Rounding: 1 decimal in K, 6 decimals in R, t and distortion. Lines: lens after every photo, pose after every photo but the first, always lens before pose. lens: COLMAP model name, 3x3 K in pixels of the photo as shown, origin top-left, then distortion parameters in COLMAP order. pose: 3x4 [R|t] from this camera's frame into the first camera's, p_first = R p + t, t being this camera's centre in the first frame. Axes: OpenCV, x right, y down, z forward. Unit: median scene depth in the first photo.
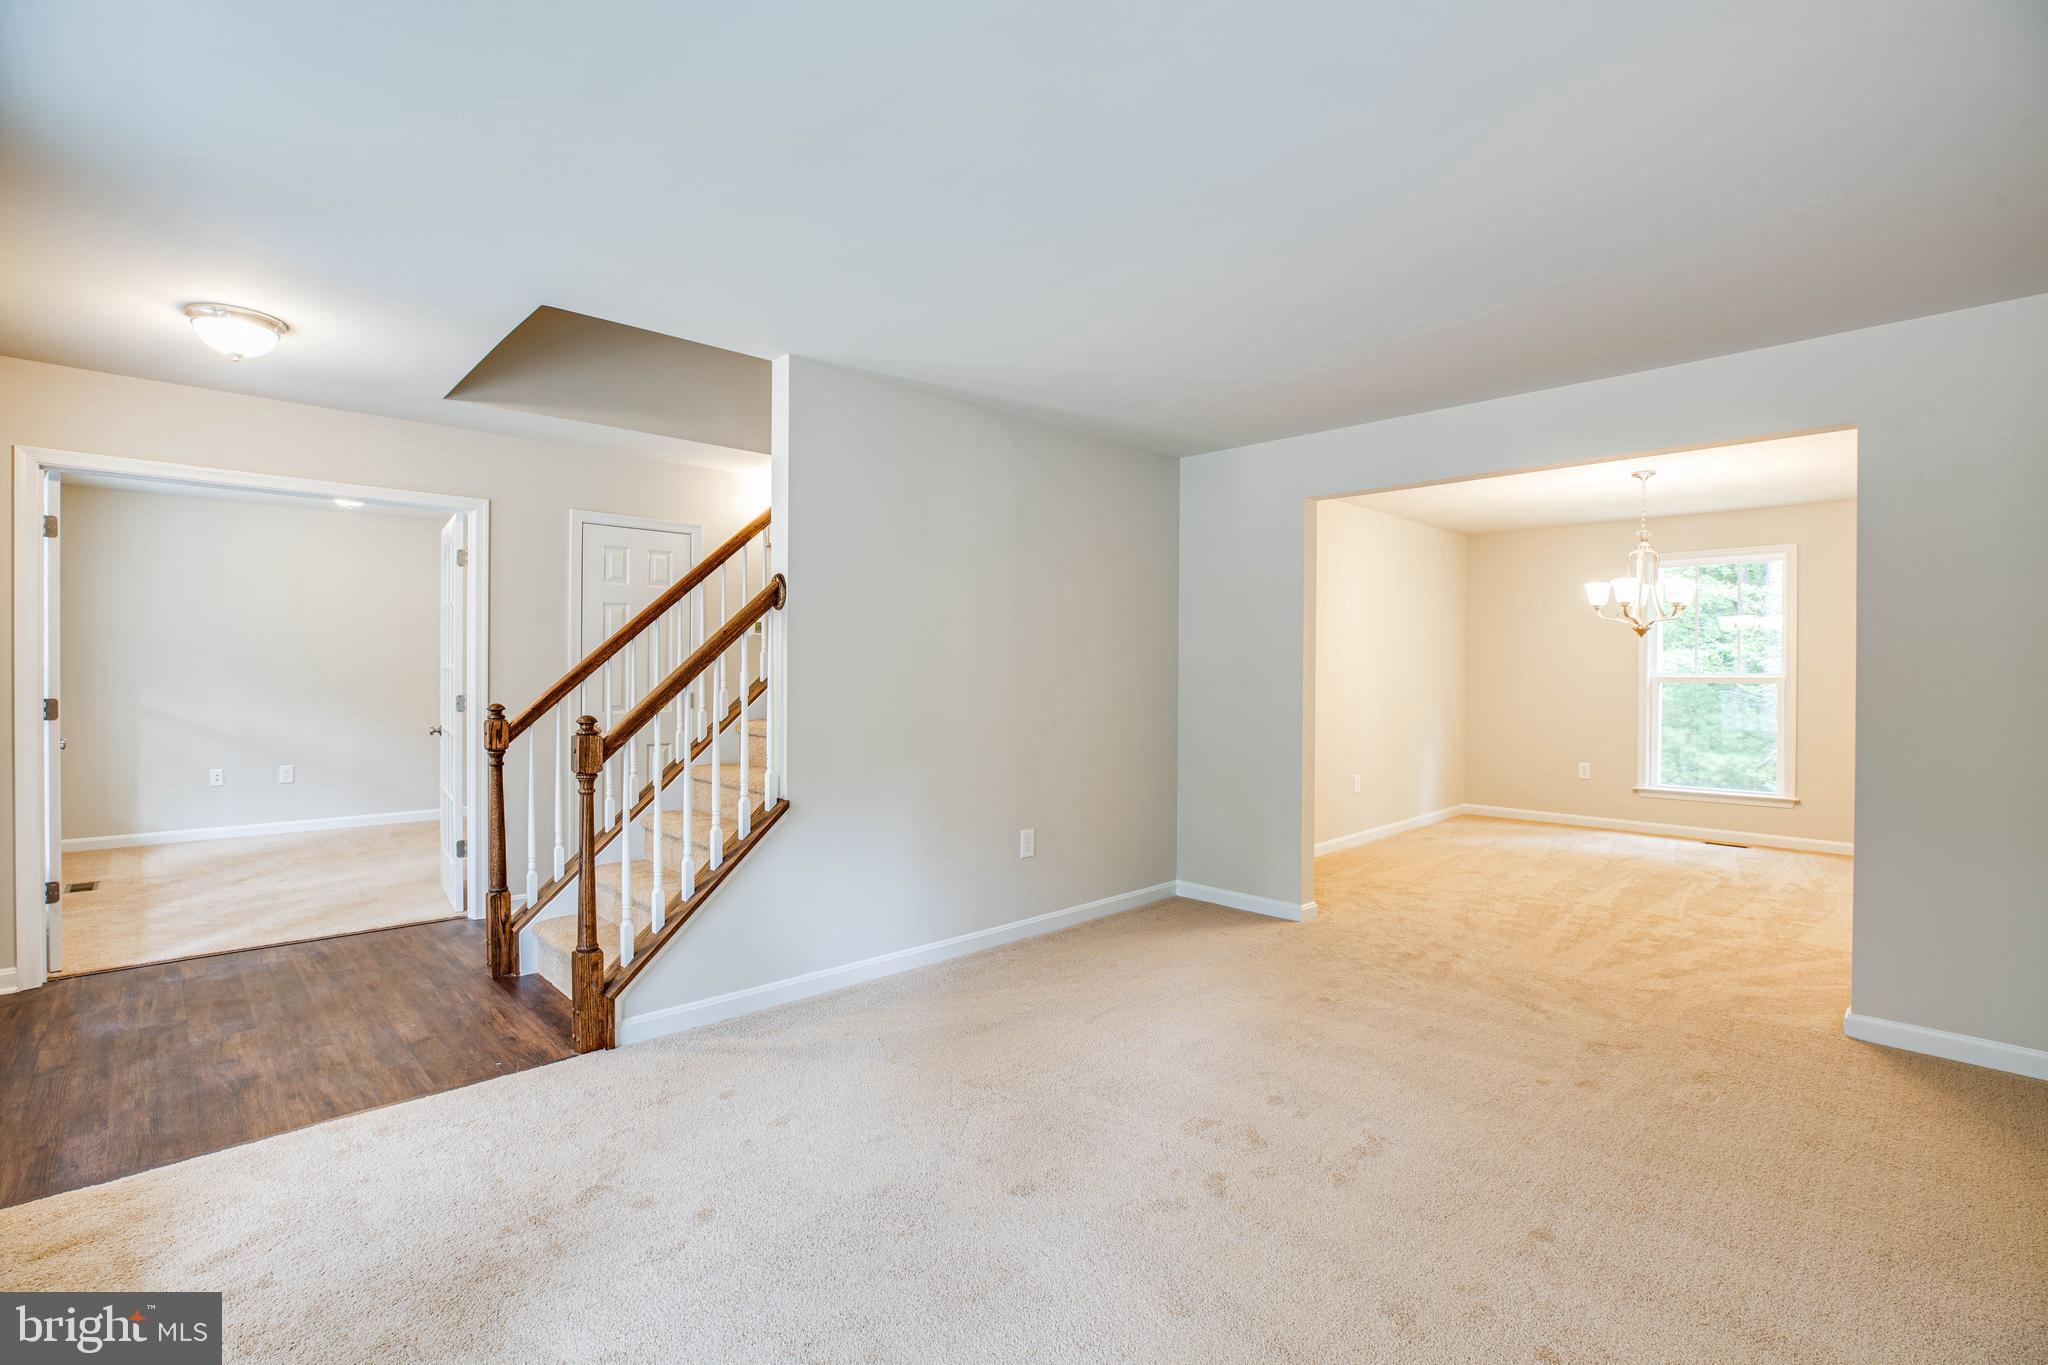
lens RADIAL K [[913.6, 0, 1018.2], [0, 913.6, 664.1], [0, 0, 1]] dist [-0.010786, 0.000591]
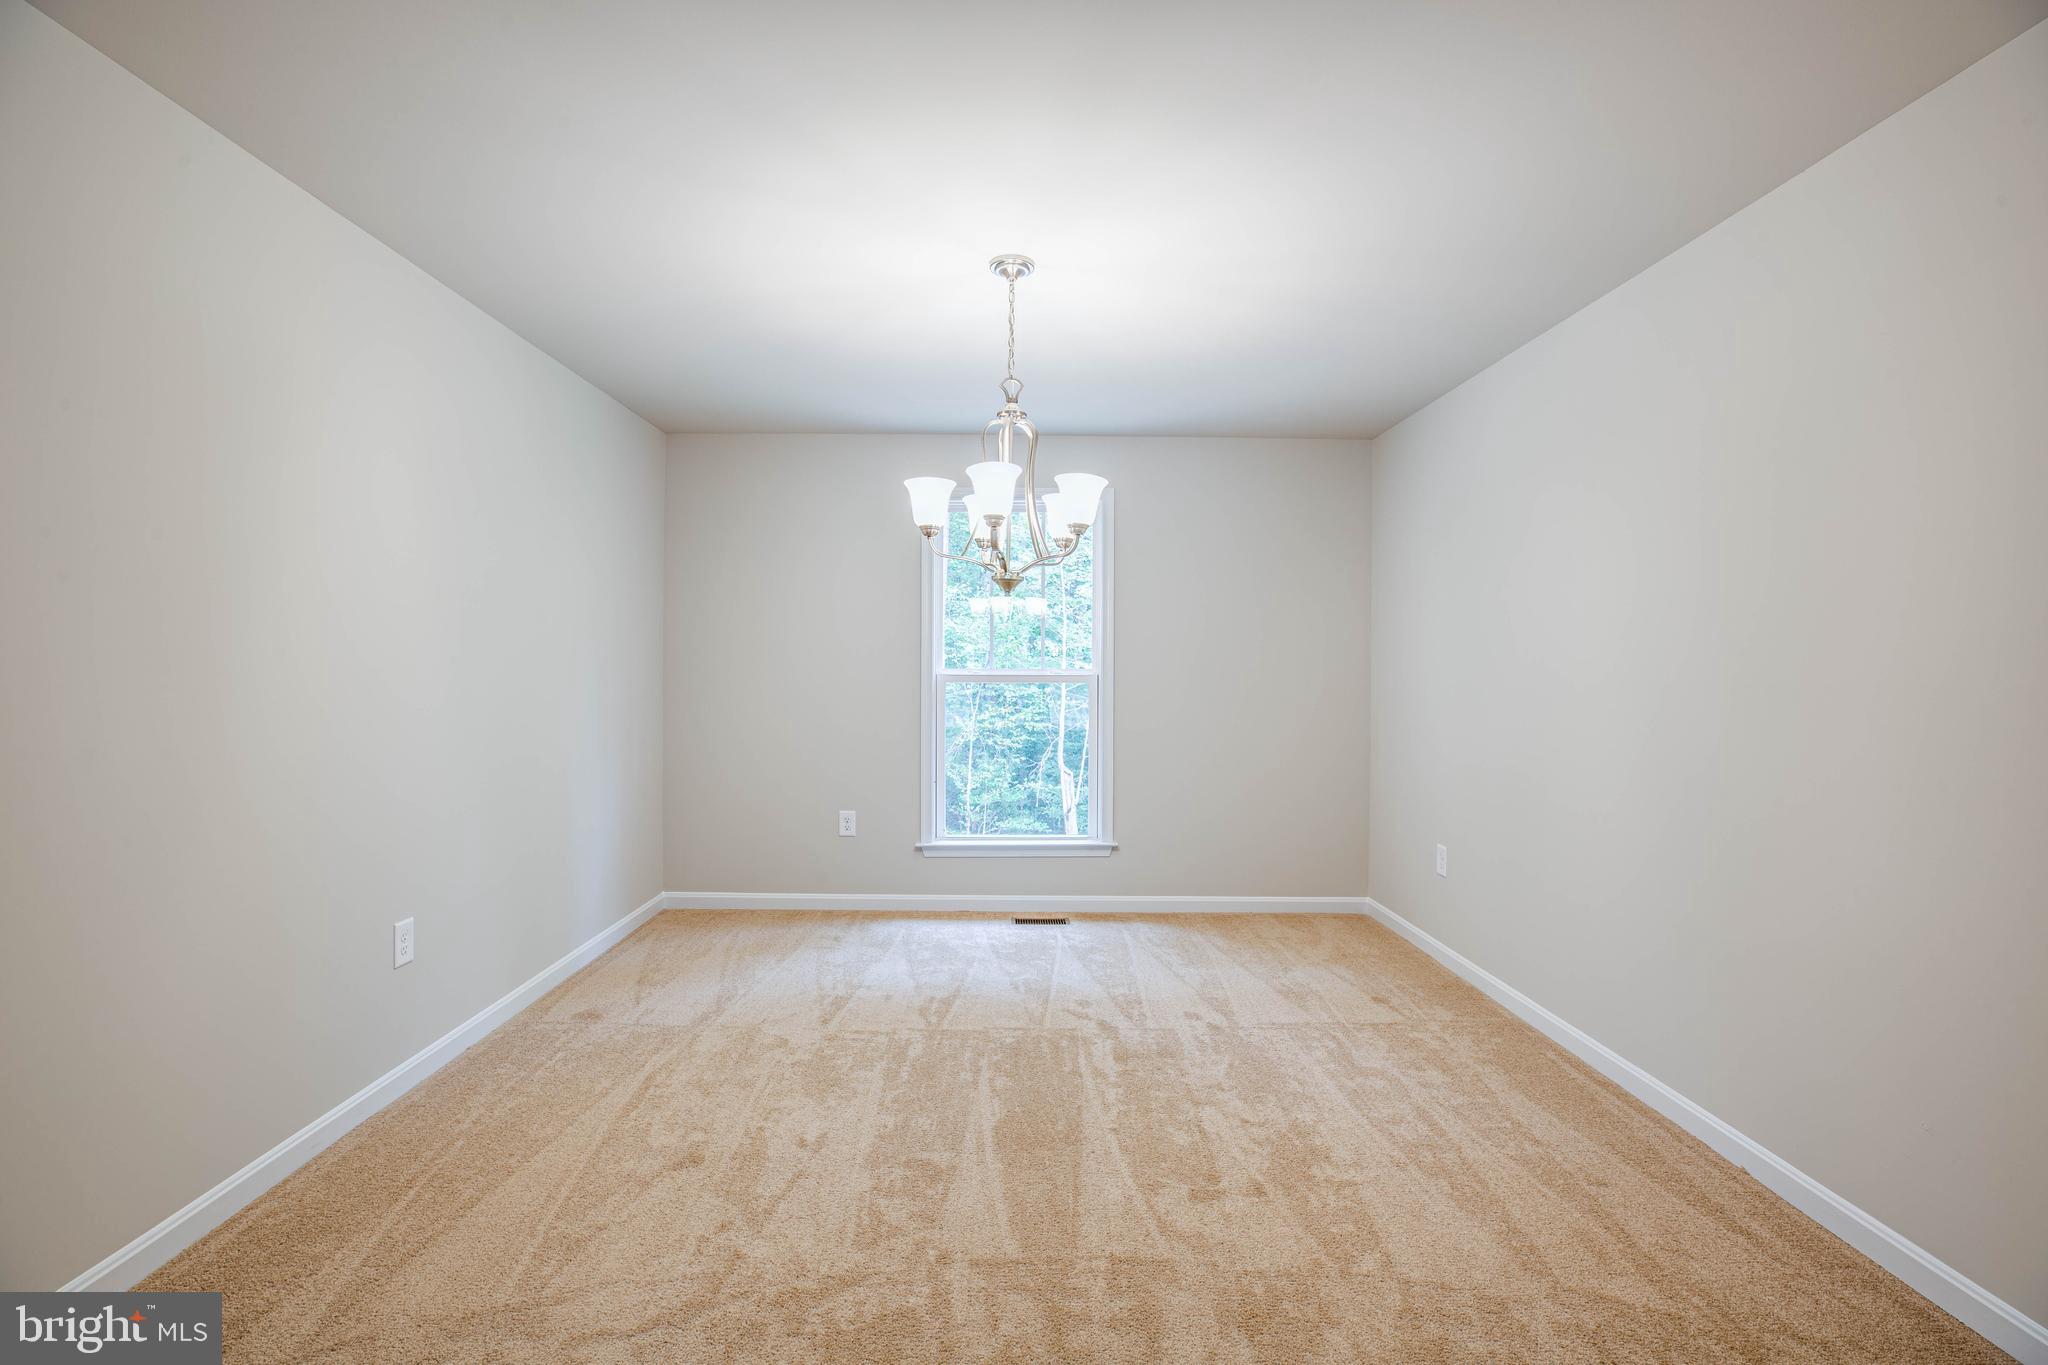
lens RADIAL K [[913.6, 0, 1016.8], [0, 913.6, 679.5], [0, 0, 1]] dist [-0.010786, 0.000591]
pose [[0.677510, -0.011341, 0.735426, 0.268646], [-0.008393, 0.999697, 0.023149, 0.003852], [-0.735465, -0.021856, 0.677210, 0.547009]]
